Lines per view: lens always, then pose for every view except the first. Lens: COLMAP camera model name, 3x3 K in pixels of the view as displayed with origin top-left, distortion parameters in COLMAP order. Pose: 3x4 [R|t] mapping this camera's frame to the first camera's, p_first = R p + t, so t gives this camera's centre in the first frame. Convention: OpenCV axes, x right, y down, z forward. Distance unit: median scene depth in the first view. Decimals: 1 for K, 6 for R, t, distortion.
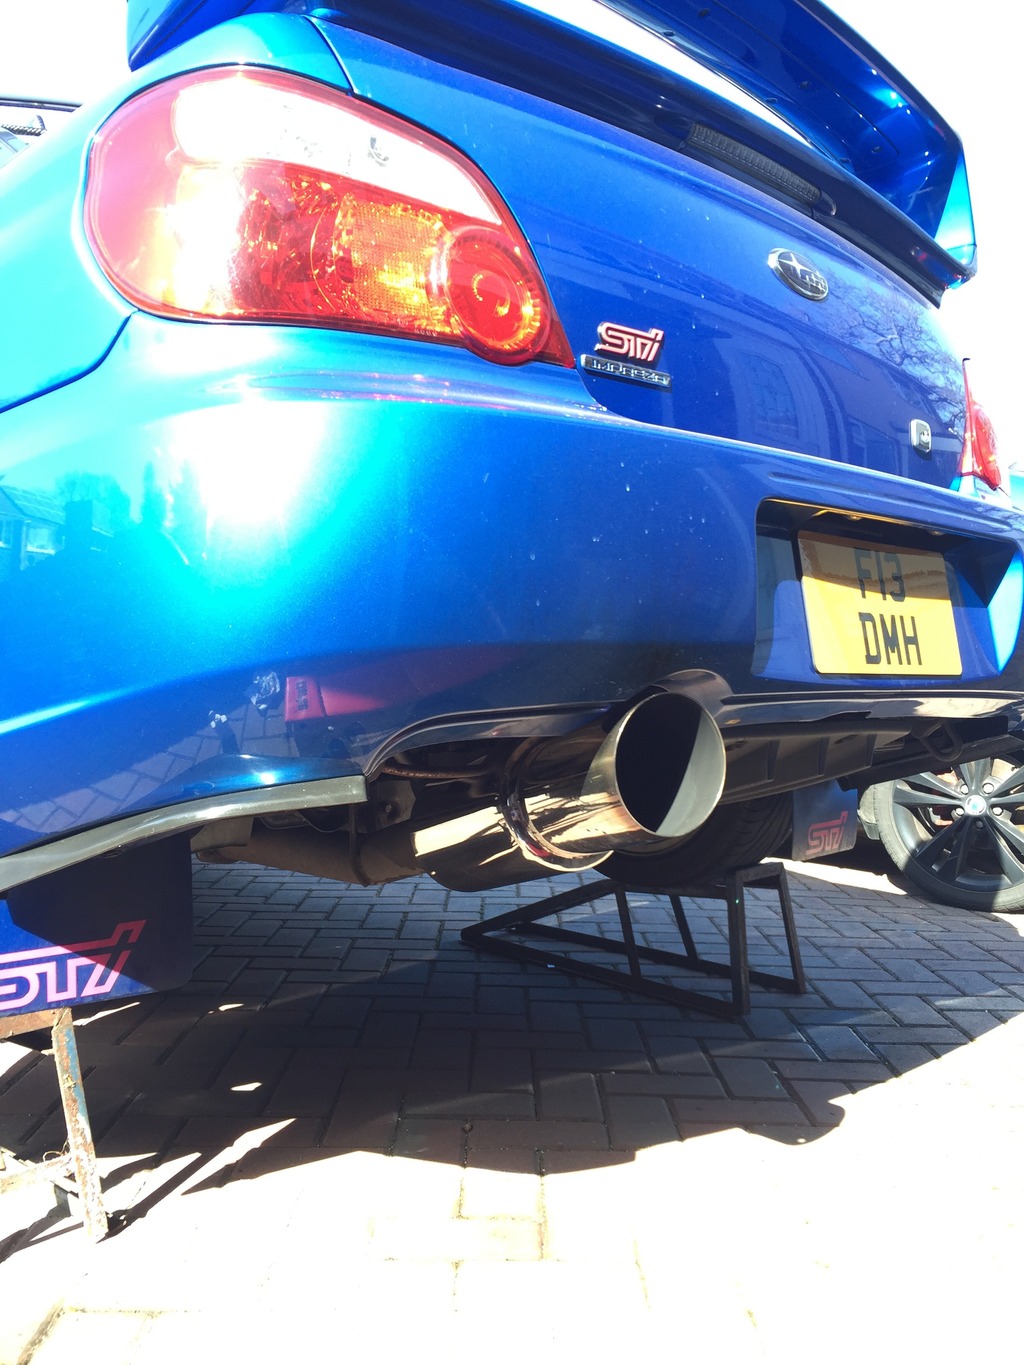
lens RADIAL K [[1198.2, 0, 512.0], [0, 1198.2, 682.5], [0, 0, 1]] dist [0.062423, -0.081574]
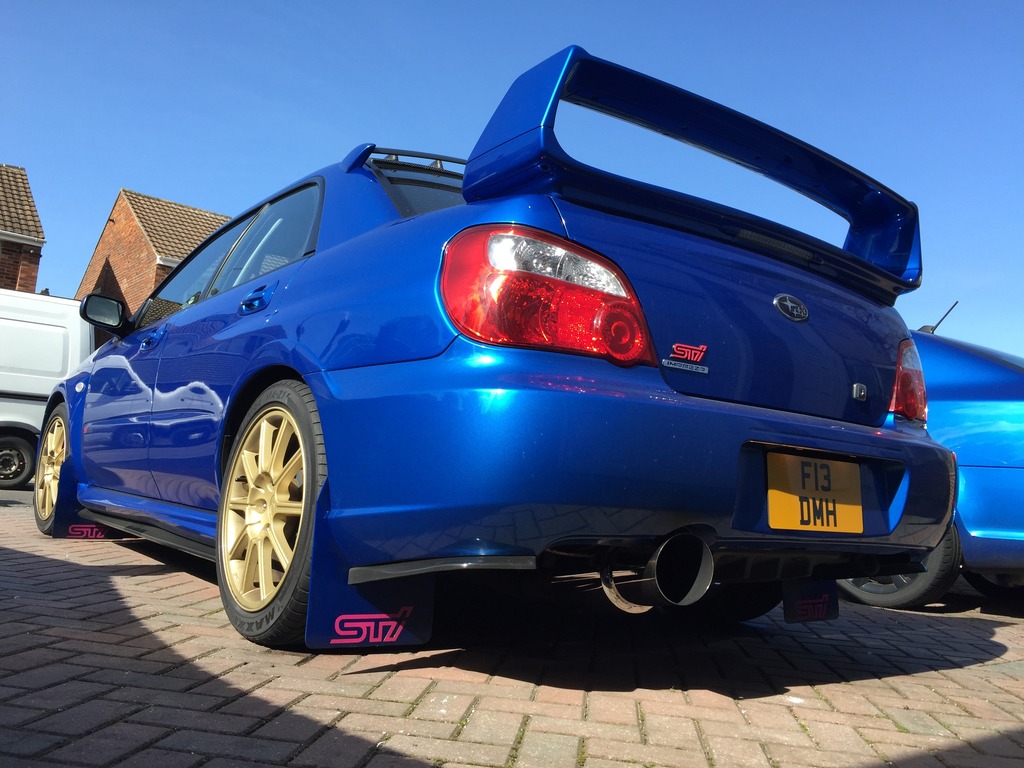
lens RADIAL K [[898.9, 0, 512.0], [0, 898.9, 384.0], [0, 0, 1]] dist [0.062423, -0.081574]
pose [[0.985137, 0.104678, -0.136188, 0.017486], [-0.112998, 0.992080, -0.054849, -0.111246], [0.129368, 0.069423, 0.989164, -0.510588]]
